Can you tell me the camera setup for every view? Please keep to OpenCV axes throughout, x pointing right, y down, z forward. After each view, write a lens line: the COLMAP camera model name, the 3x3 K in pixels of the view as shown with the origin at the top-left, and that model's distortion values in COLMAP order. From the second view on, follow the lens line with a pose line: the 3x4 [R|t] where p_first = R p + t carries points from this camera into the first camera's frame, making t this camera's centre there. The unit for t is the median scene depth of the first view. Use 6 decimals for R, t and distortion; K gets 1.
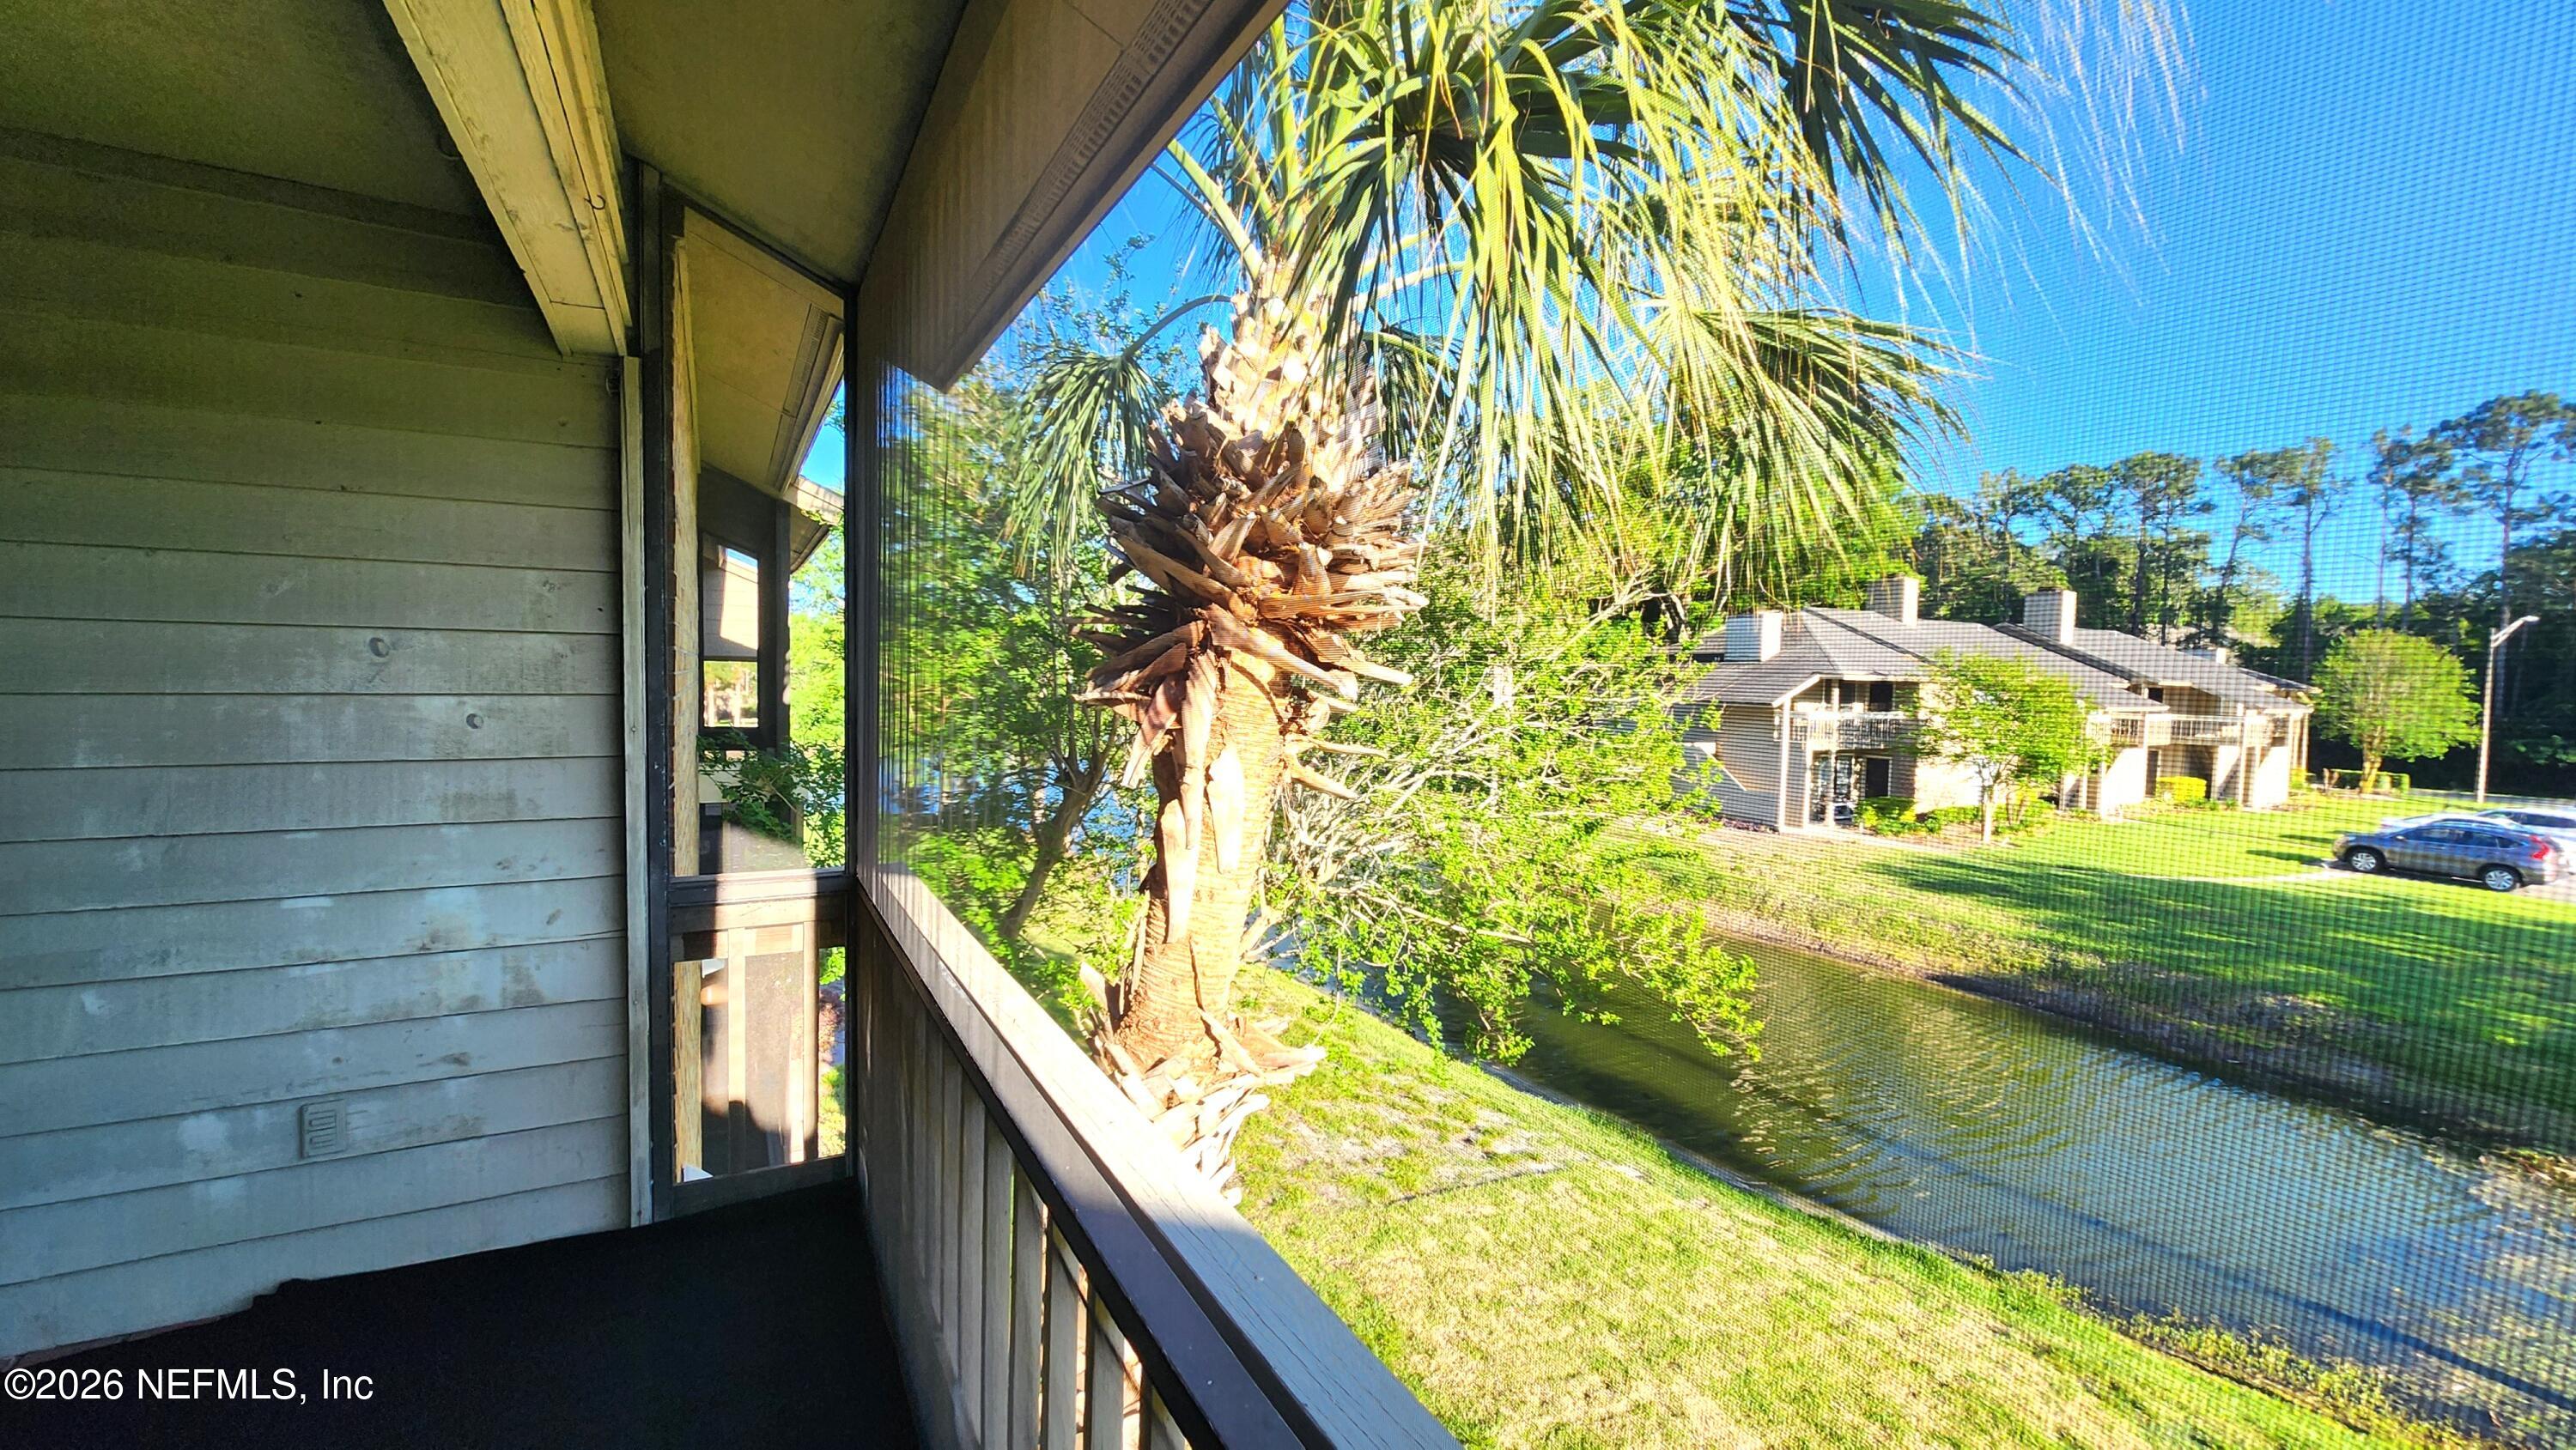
lens RADIAL K [[1046.6, 0, 1289.8], [0, 1046.6, 728.4], [0, 0, 1]] dist [-0.001283, 0.000100]
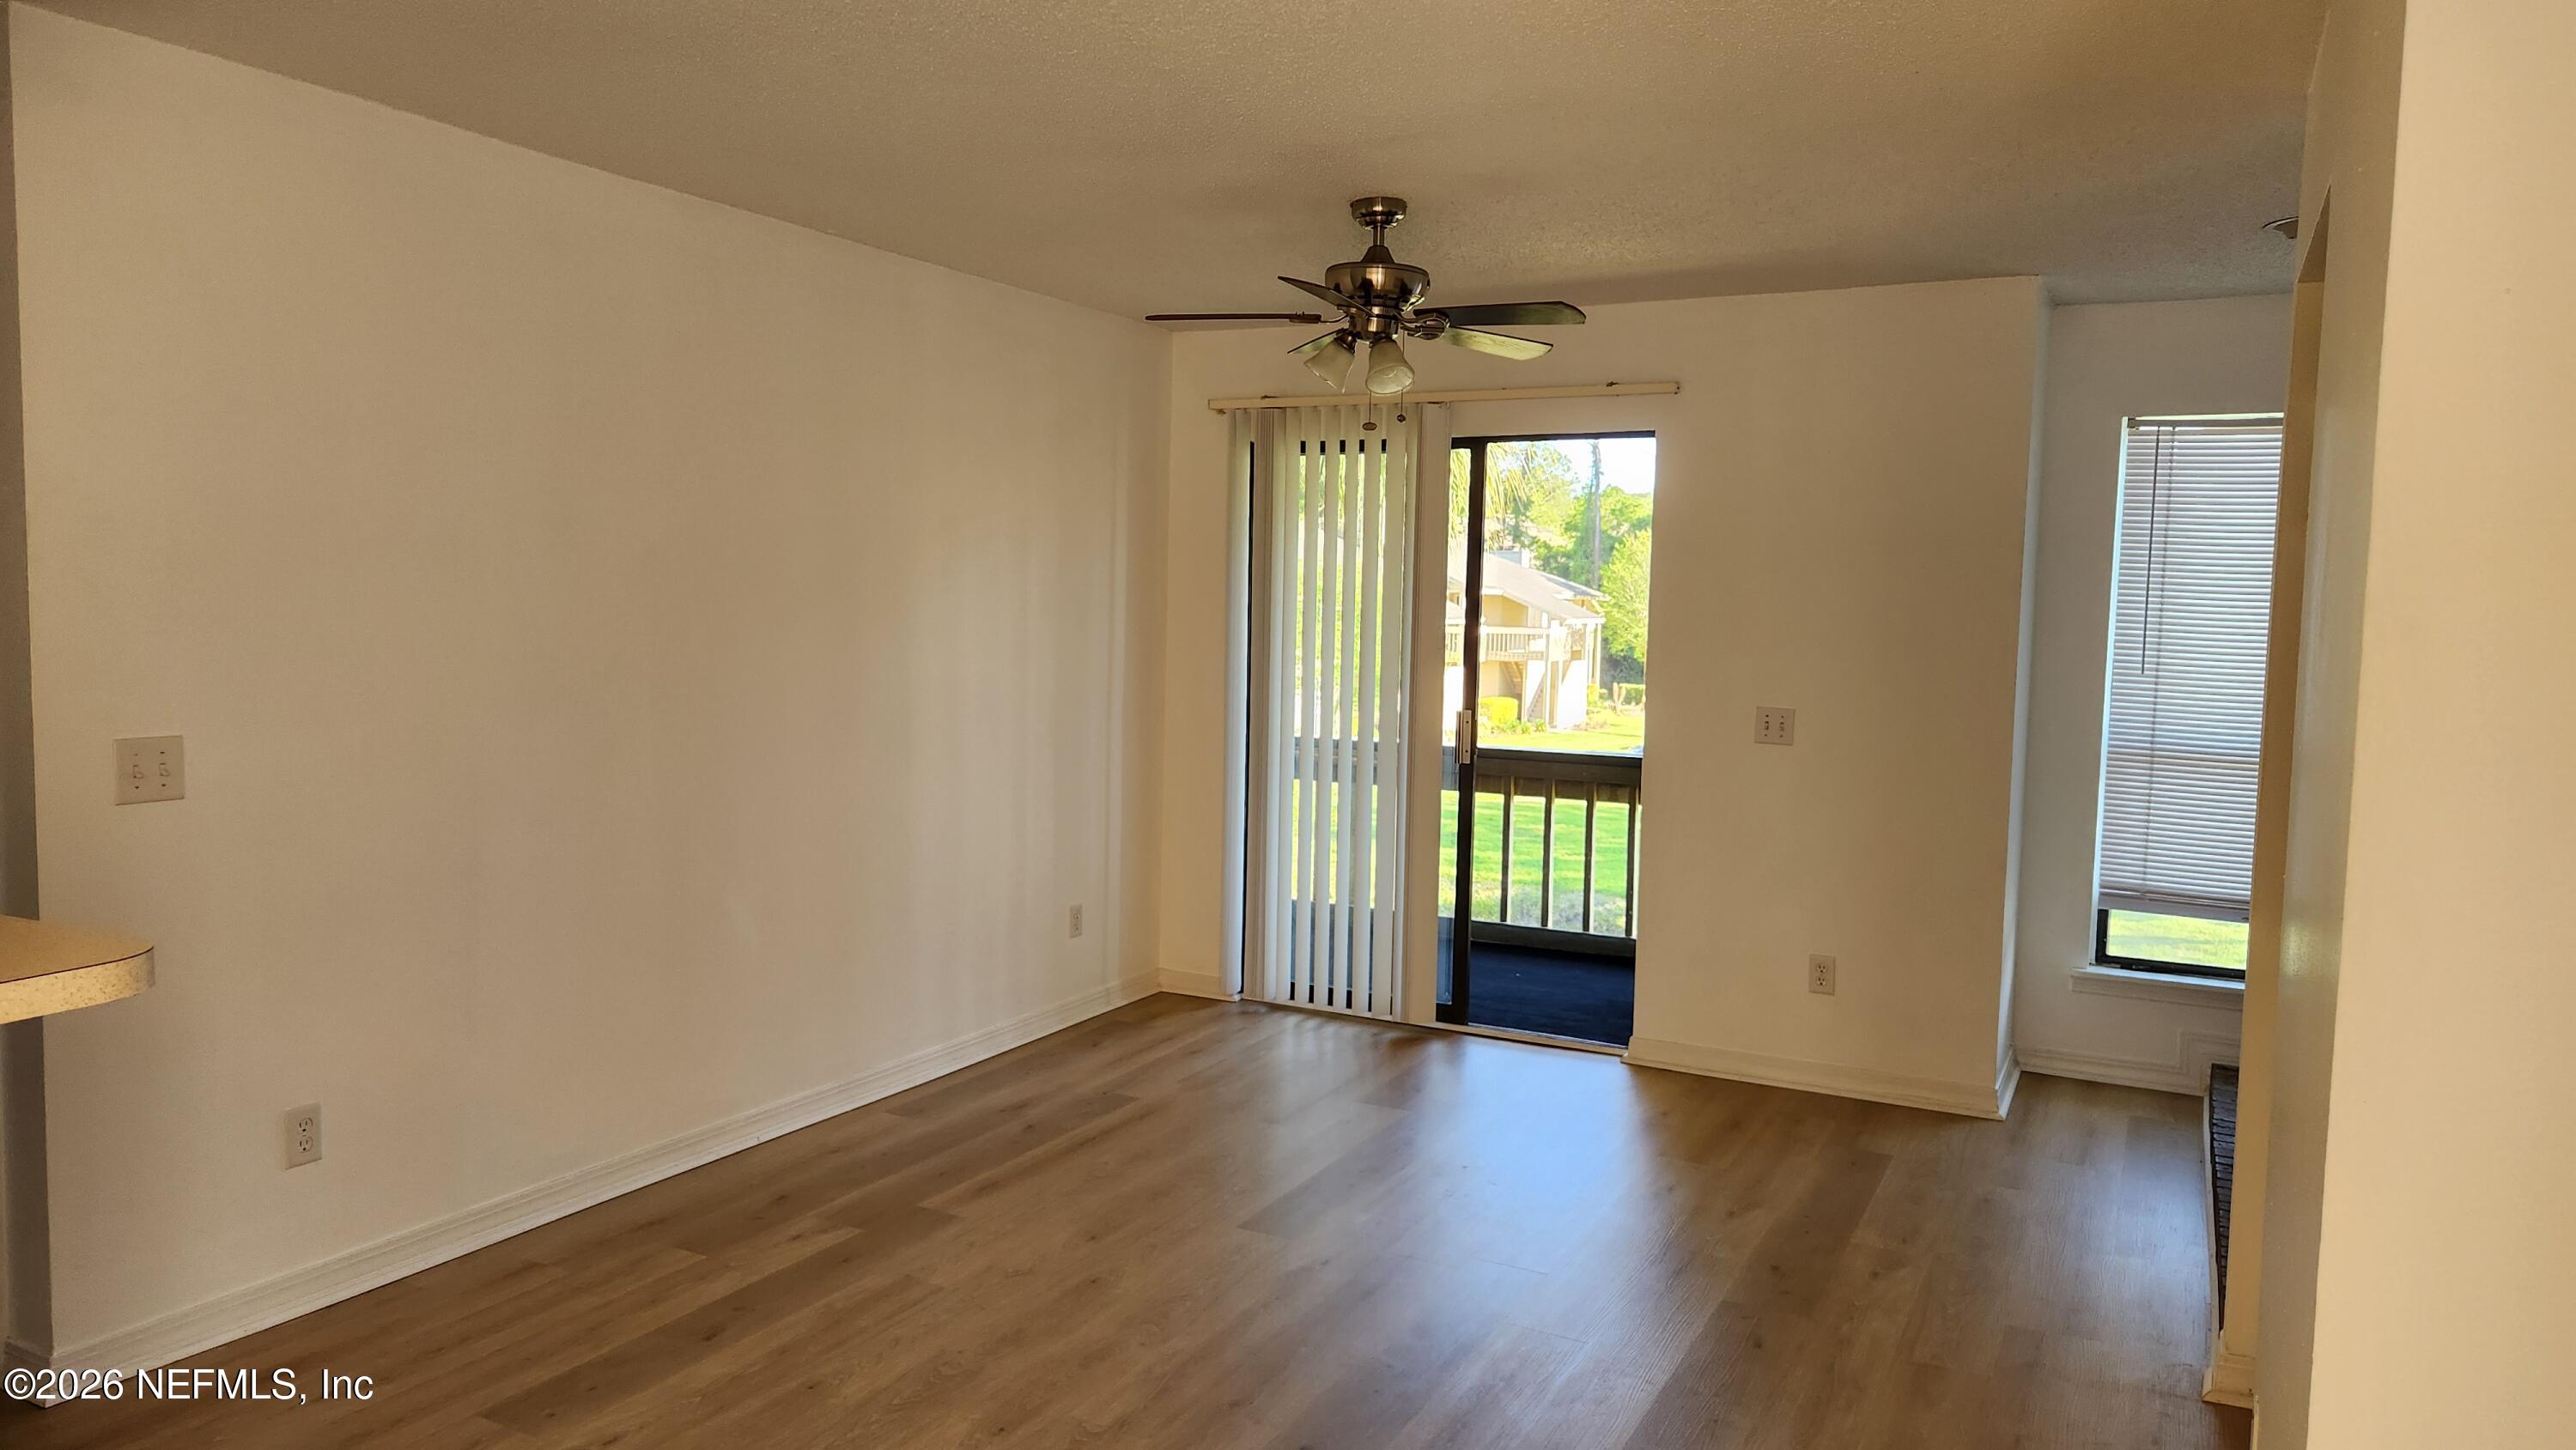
lens RADIAL K [[1701.9, 0, 1280.6], [0, 1701.9, 731.9], [0, 0, 1]] dist [0.005542, 0.000477]
pose [[0.832310, -0.049622, 0.552084, -0.079100], [0.028375, 0.998493, 0.046968, 0.002508], [-0.553583, -0.023427, 0.832464, -0.080465]]
